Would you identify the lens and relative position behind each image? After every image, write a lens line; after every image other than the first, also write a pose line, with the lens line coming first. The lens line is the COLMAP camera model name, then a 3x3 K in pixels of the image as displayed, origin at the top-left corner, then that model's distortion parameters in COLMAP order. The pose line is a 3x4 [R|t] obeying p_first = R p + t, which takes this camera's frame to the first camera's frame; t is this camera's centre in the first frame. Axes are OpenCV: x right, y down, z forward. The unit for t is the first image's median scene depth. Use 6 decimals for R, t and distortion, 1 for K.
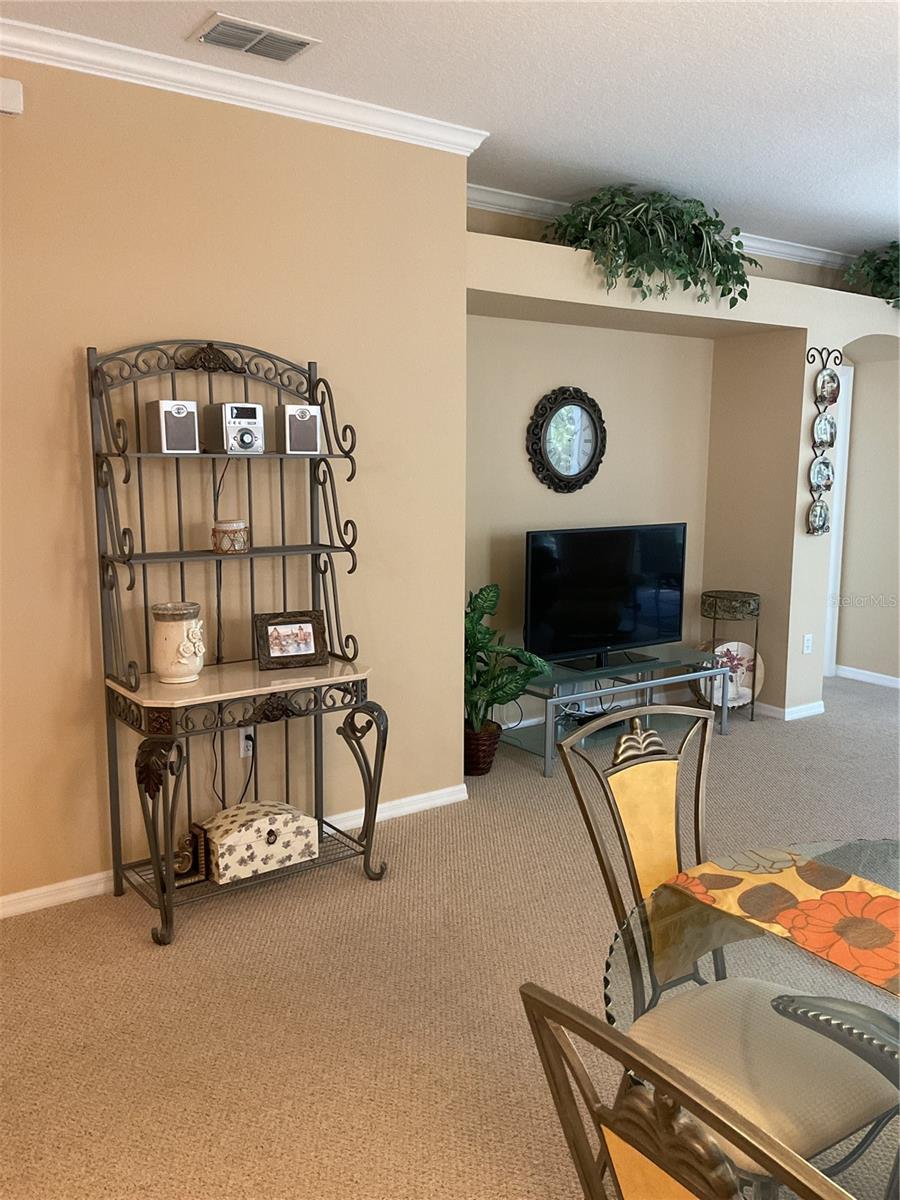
lens RADIAL K [[987.2, 0, 451.4], [0, 987.2, 597.9], [0, 0, 1]] dist [0.068761, -0.091674]
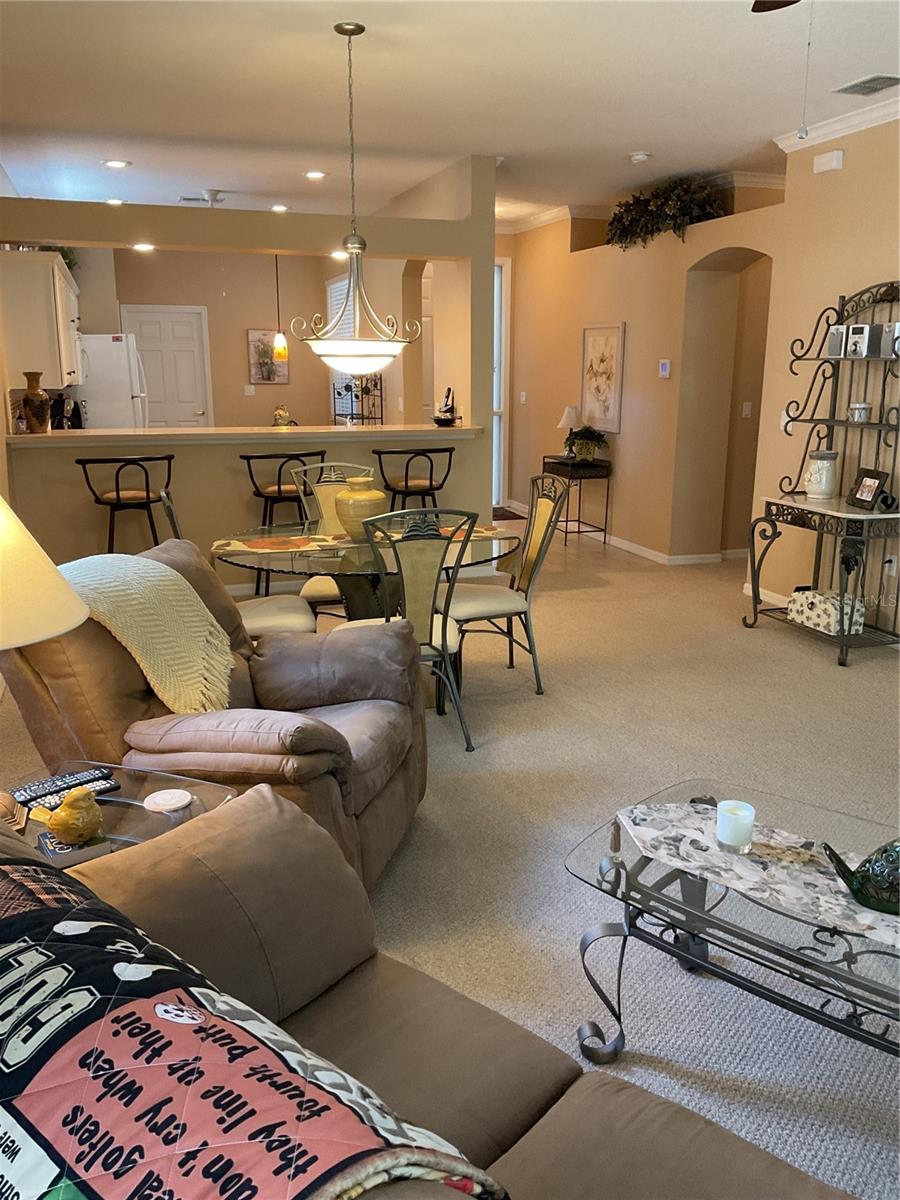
lens RADIAL K [[987.2, 0, 453.5], [0, 987.2, 600.9], [0, 0, 1]] dist [0.068761, -0.091674]
pose [[-0.302852, 0.219986, -0.927301, 1.456699], [-0.141353, 0.951865, 0.271979, -0.116584], [0.942497, 0.213446, -0.257179, 0.867155]]
